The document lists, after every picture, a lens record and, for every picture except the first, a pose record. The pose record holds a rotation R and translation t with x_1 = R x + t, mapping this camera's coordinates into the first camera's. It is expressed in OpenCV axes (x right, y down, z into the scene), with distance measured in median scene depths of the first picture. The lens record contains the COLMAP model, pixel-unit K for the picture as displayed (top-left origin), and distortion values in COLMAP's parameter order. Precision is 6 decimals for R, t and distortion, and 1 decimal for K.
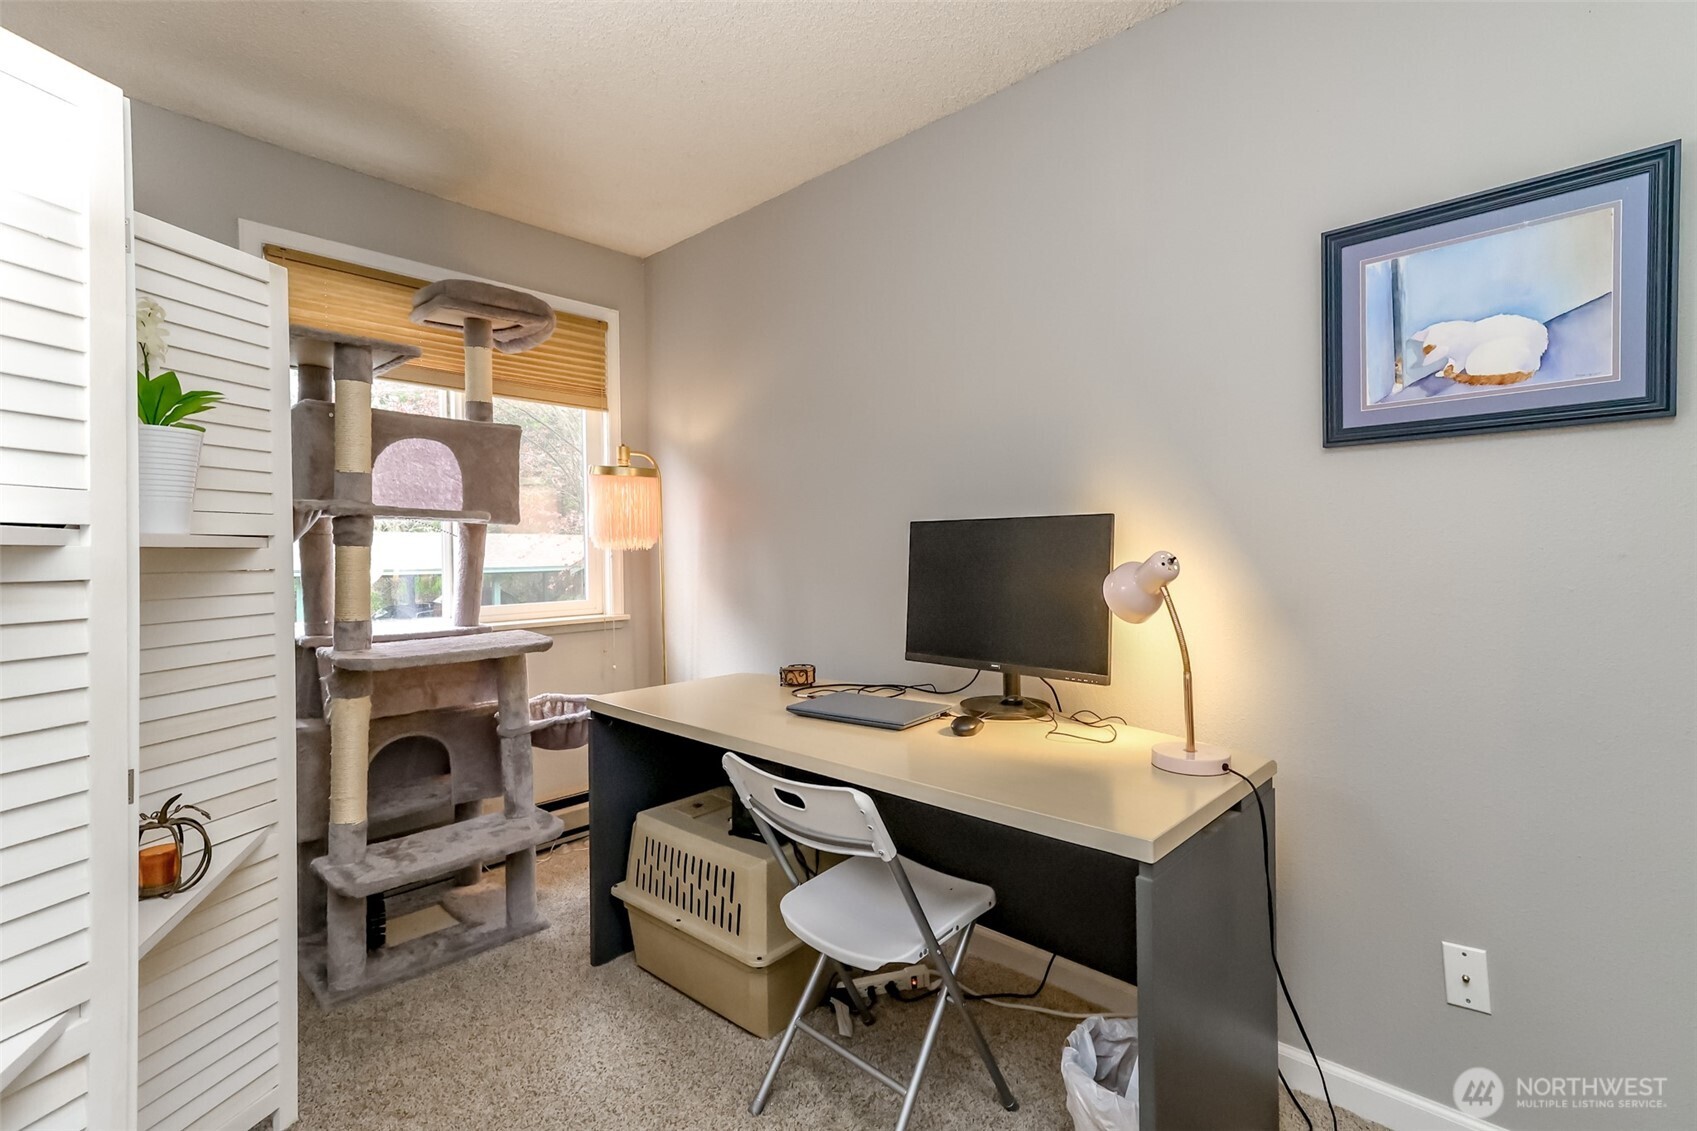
lens RADIAL K [[785.8, 0, 846.4], [0, 785.8, 546.0], [0, 0, 1]] dist [0.003150, 0.000556]
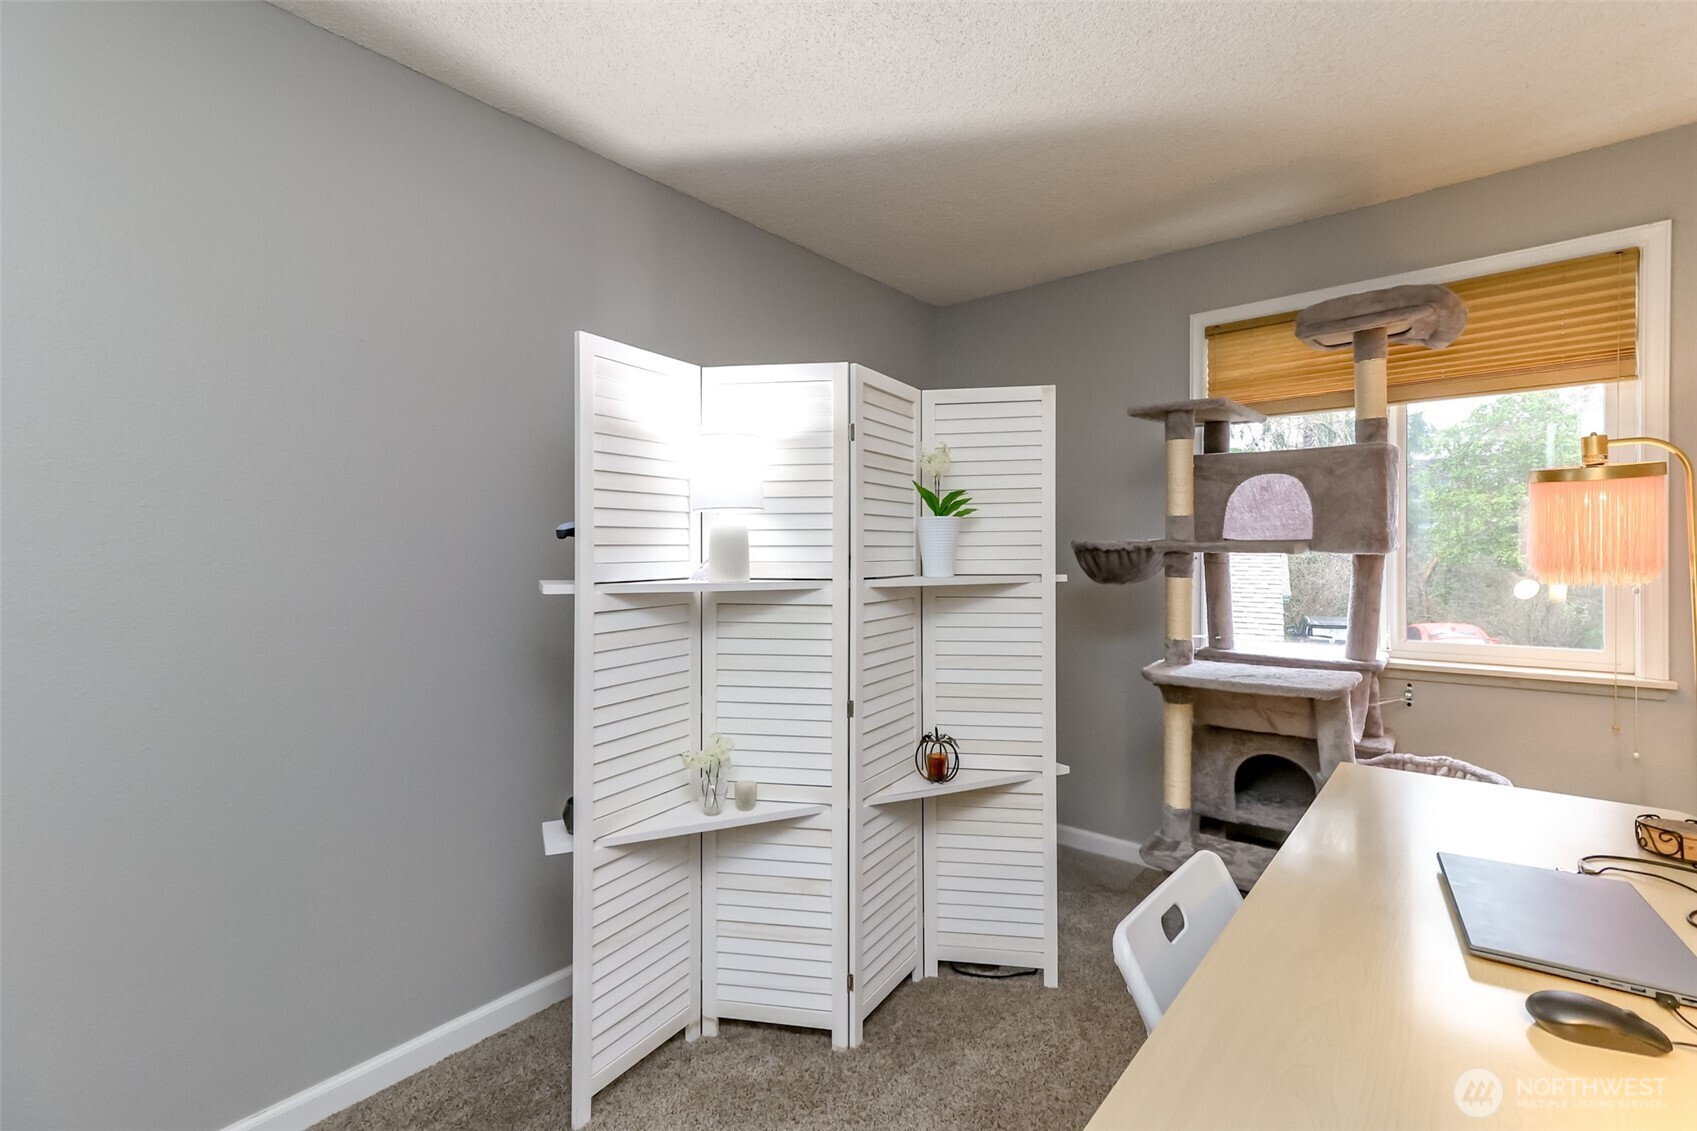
lens RADIAL K [[753.7, 0, 857.6], [0, 753.7, 542.0], [0, 0, 1]] dist [0.009551, 0.000098]
pose [[0.059667, -0.002236, -0.998216, 0.401957], [0.011217, 0.999936, -0.001569, -0.045882], [0.998155, -0.011103, 0.059688, 0.361585]]
